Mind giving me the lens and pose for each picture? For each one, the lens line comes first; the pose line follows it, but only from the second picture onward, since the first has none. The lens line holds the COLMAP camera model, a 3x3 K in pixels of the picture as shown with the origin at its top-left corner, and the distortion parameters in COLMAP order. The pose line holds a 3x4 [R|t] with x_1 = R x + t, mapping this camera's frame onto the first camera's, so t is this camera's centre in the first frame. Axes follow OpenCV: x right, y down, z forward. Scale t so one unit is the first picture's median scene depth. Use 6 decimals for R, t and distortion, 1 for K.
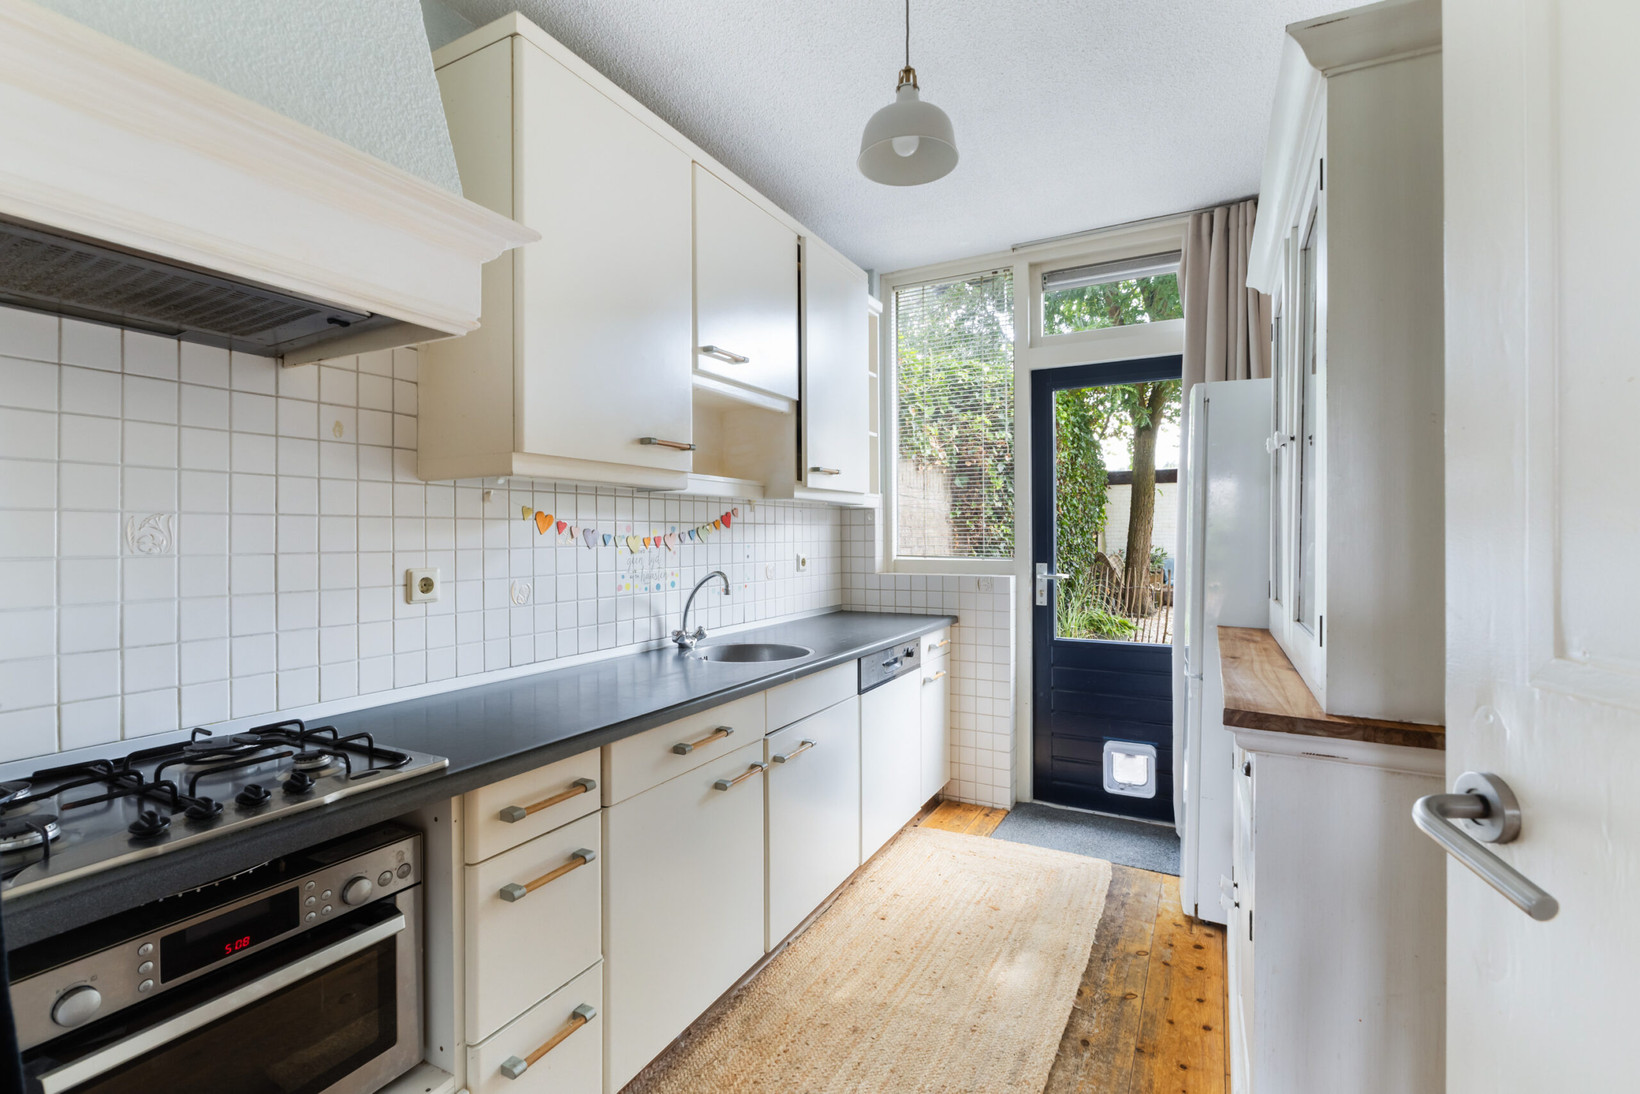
lens RADIAL K [[748.5, 0, 824.9], [0, 748.5, 529.7], [0, 0, 1]] dist [-0.002564, -0.000143]
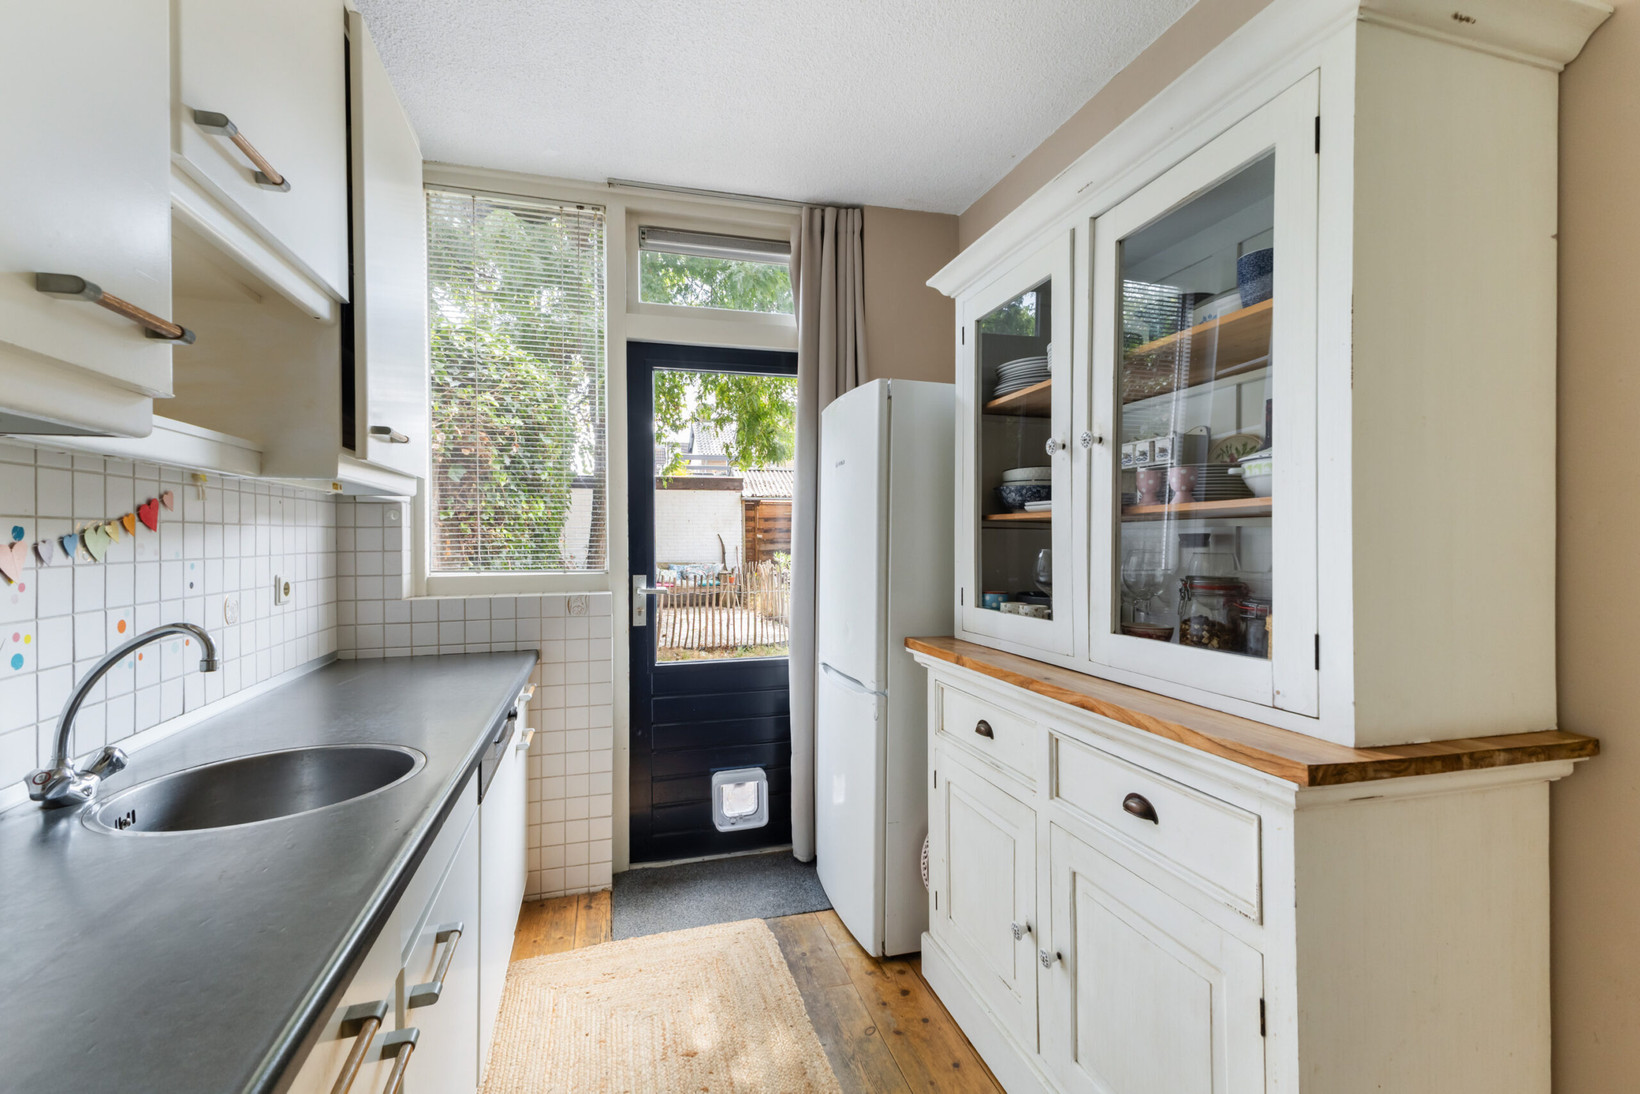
lens RADIAL K [[722.7, 0, 819.0], [0, 722.7, 535.5], [0, 0, 1]] dist [0.025459, -0.000492]
pose [[0.715453, 0.001677, 0.698659, -0.141957], [-0.002547, 0.999997, 0.000209, -0.000208], [-0.698656, -0.001929, 0.715455, 0.310303]]
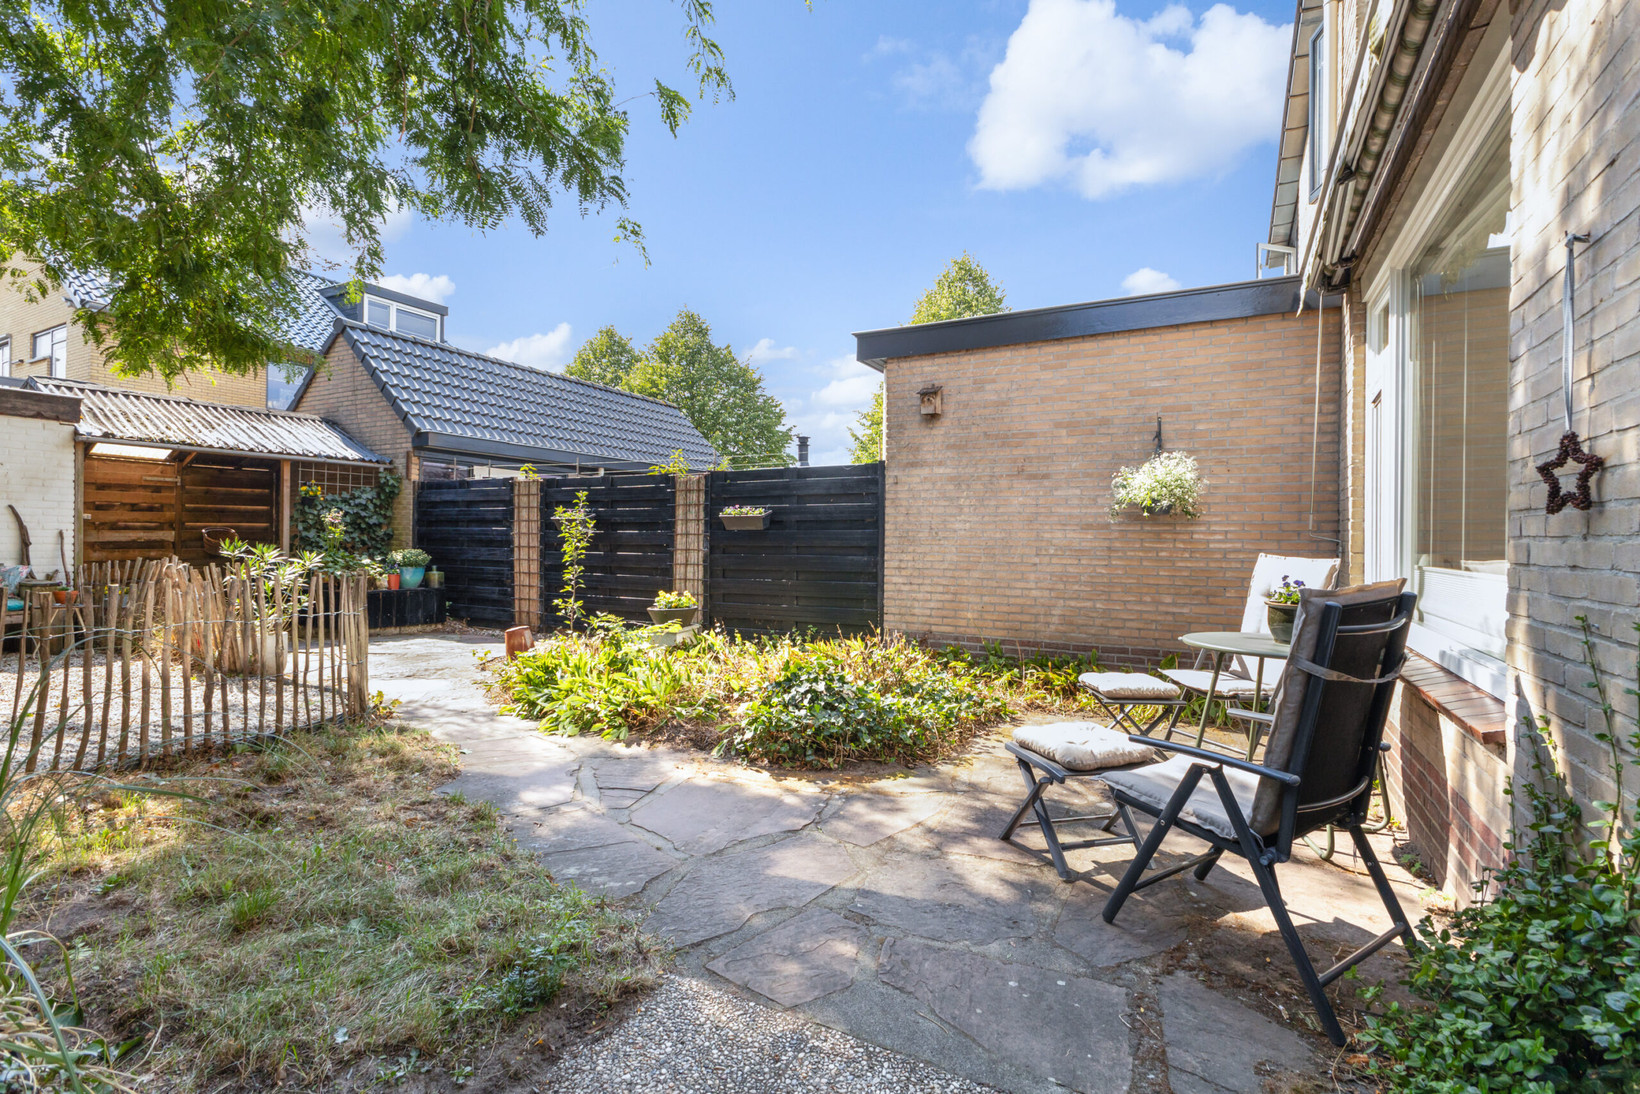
lens RADIAL K [[748.1, 0, 820.0], [0, 748.1, 547.0], [0, 0, 1]] dist [0.000631, -0.000094]
pose [[0.006585, -0.004884, 0.999966, 0.231092], [-0.017852, 0.999828, 0.005000, 0.054363], [-0.999819, -0.017884, 0.006497, 1.306317]]
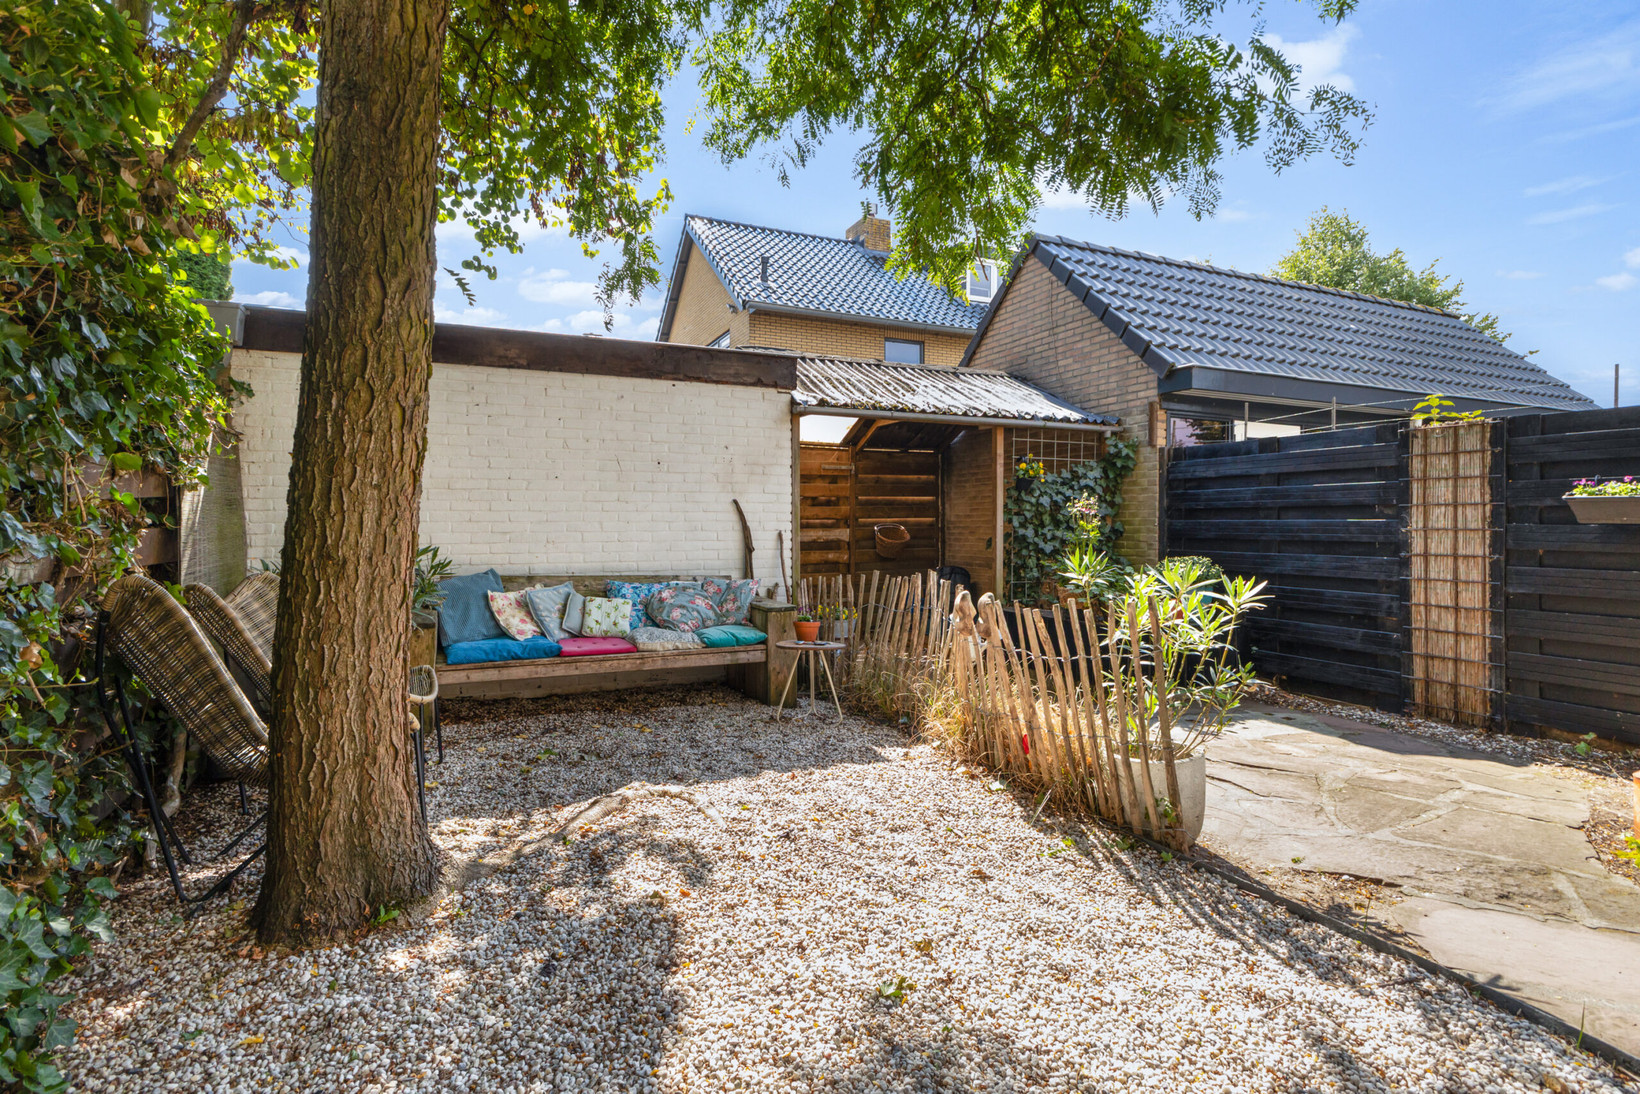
lens RADIAL K [[826.7, 0, 827.3], [0, 826.7, 541.0], [0, 0, 1]] dist [0.014942, -0.009441]
pose [[0.605705, -0.007829, 0.795651, 0.938435], [-0.010028, 0.999797, 0.017472, 0.045236], [-0.795626, -0.018561, 0.605504, 2.252461]]
